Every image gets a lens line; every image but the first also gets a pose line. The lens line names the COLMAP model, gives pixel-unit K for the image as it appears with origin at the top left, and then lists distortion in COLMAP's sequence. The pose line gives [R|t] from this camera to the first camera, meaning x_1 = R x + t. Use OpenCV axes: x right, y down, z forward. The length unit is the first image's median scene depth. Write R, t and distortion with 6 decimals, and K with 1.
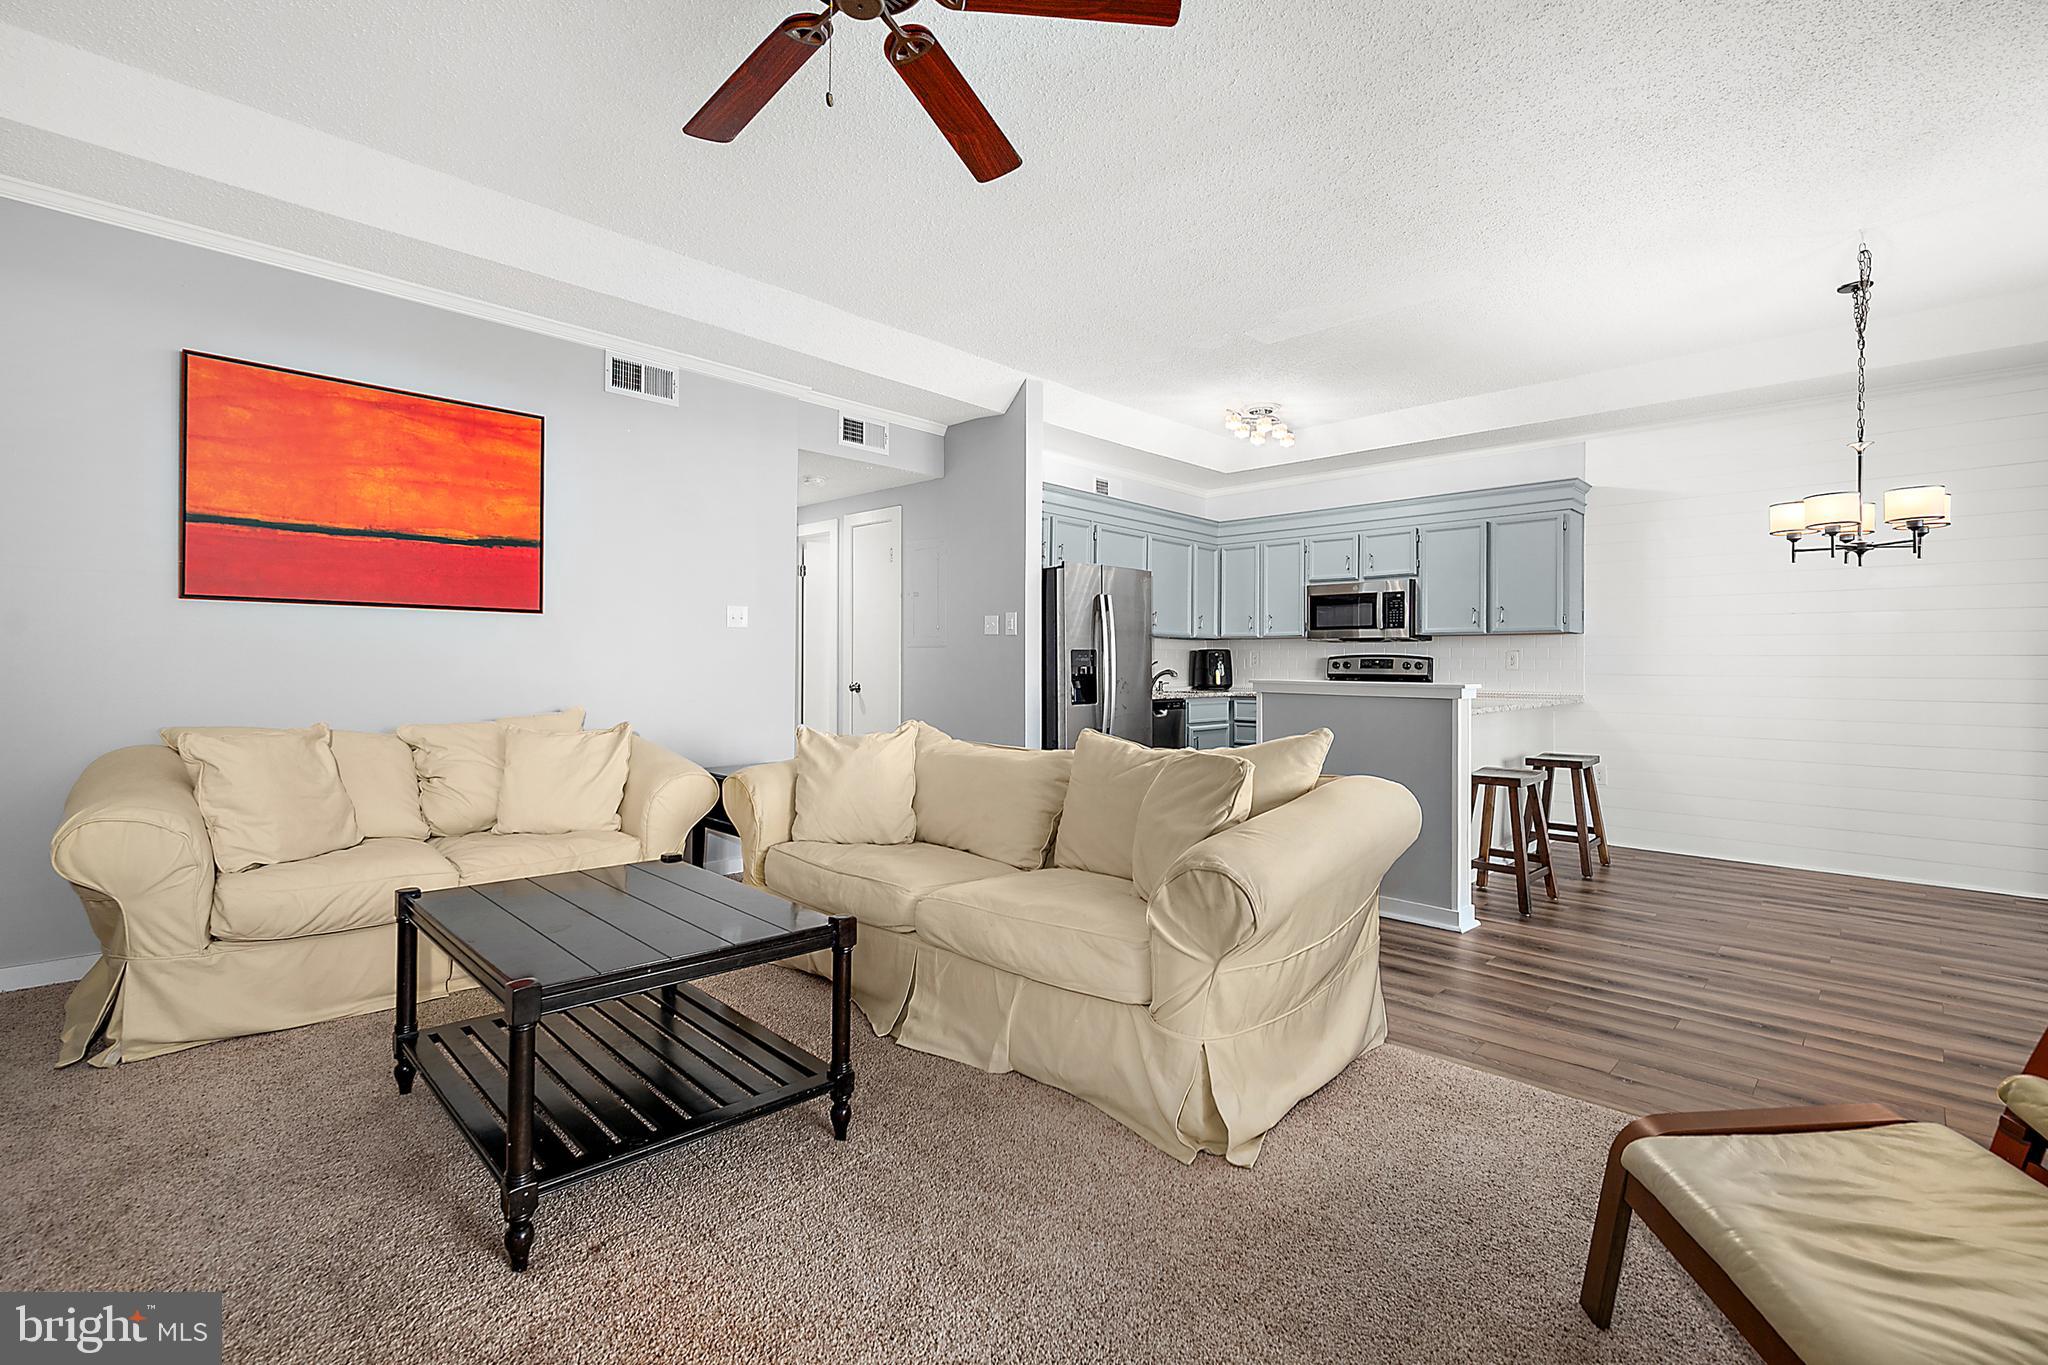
lens RADIAL K [[922.4, 0, 1017.9], [0, 922.4, 665.6], [0, 0, 1]] dist [0.000778, 0.000175]
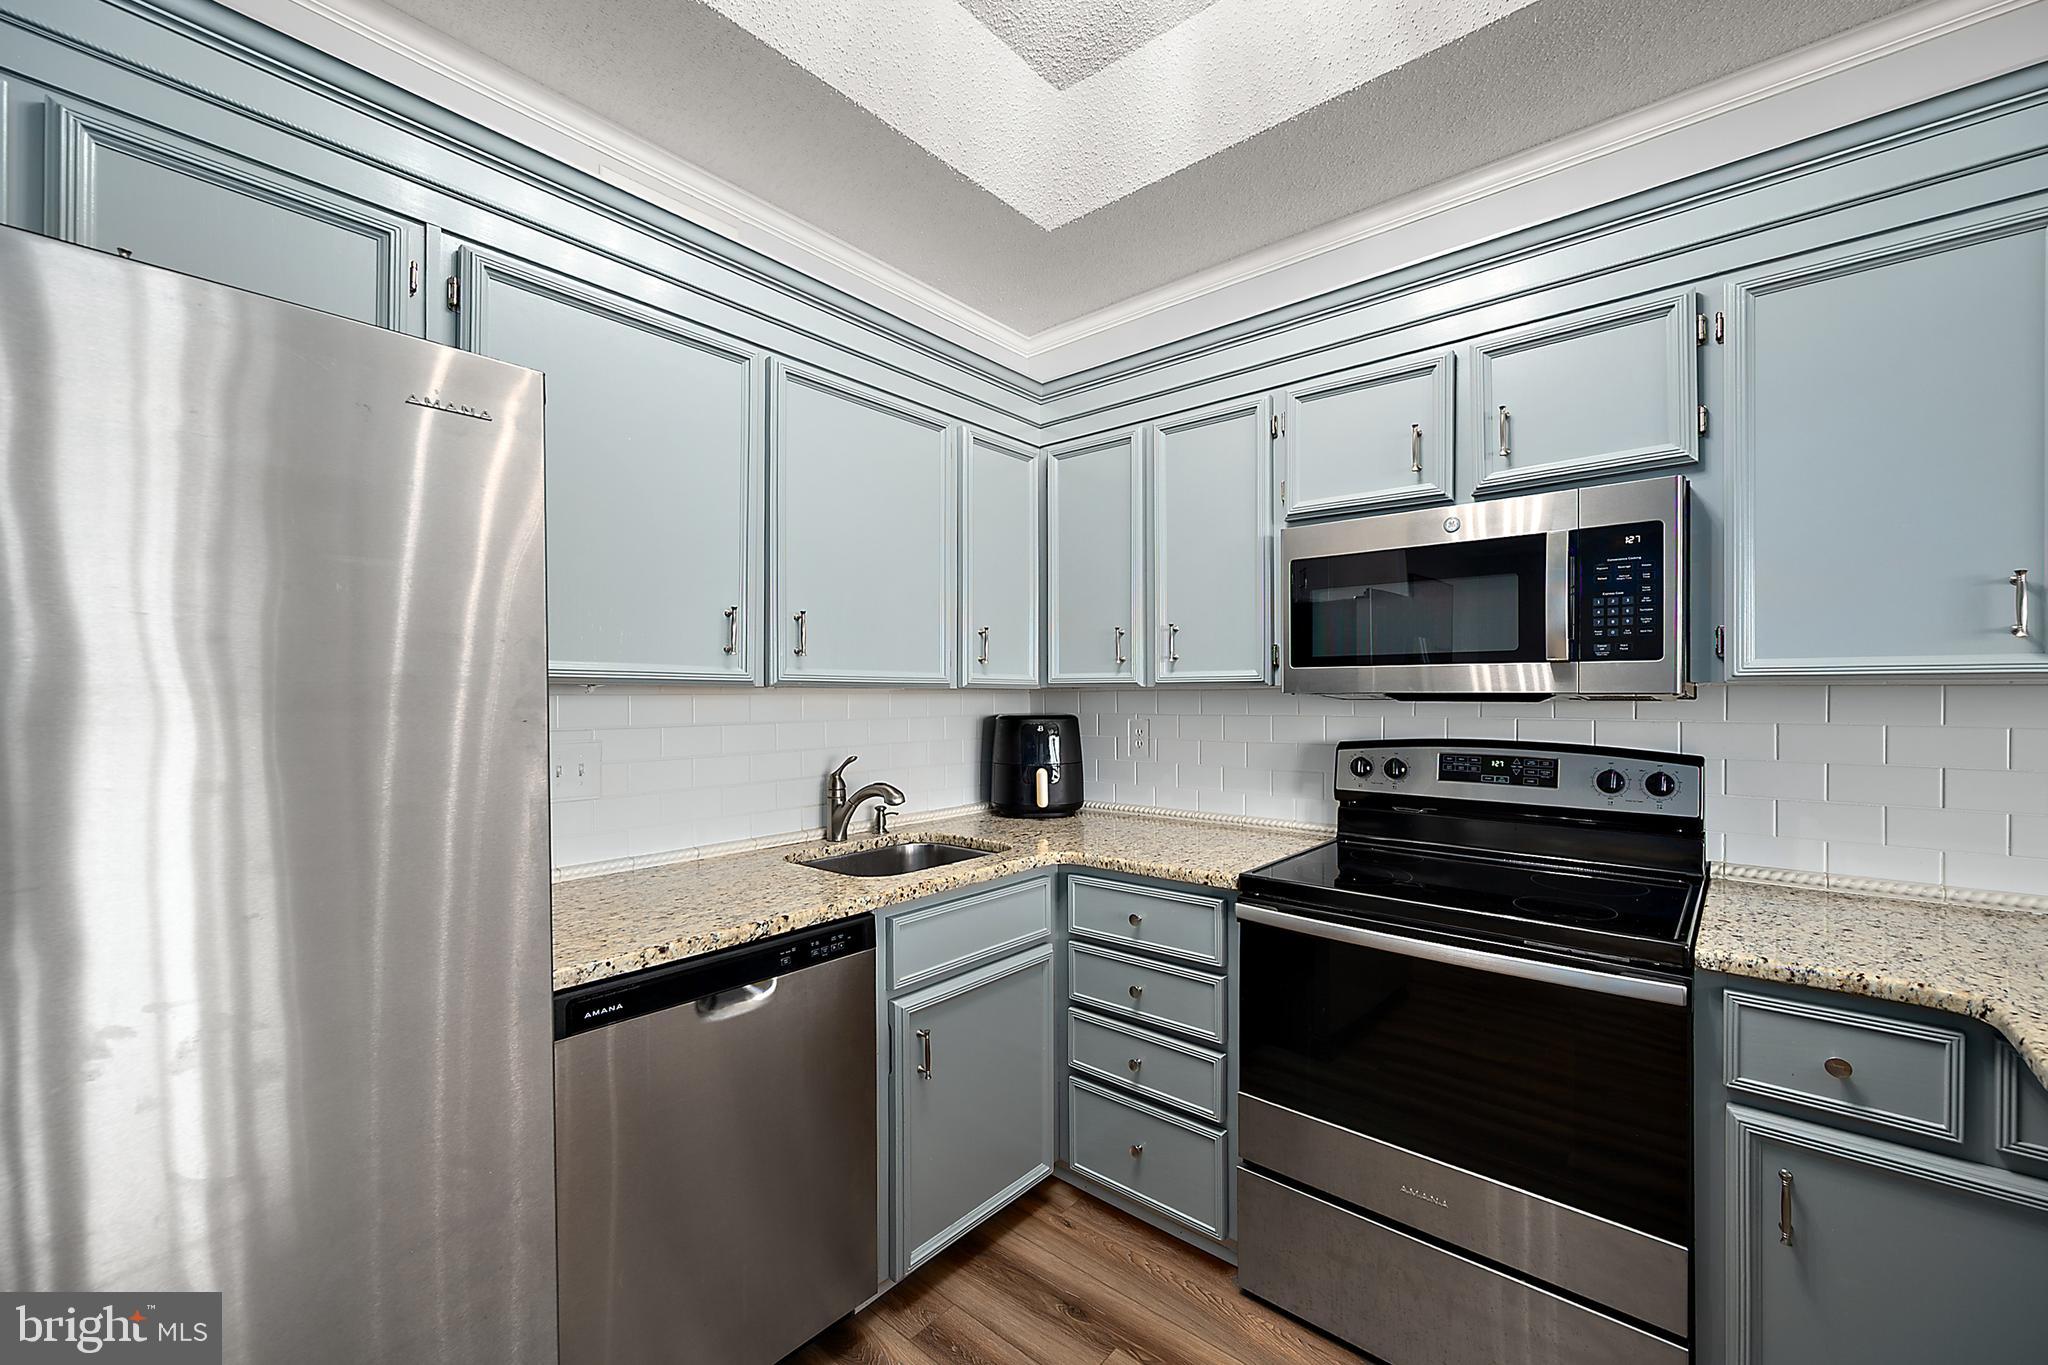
lens RADIAL K [[810.7, 0, 1025.5], [0, 810.7, 689.5], [0, 0, 1]] dist [-0.001083, 0.000083]
pose [[0.996842, -0.009885, 0.078794, 0.239827], [0.010161, 0.999944, -0.003107, -0.036440], [-0.078758, 0.003898, 0.996886, 0.866022]]
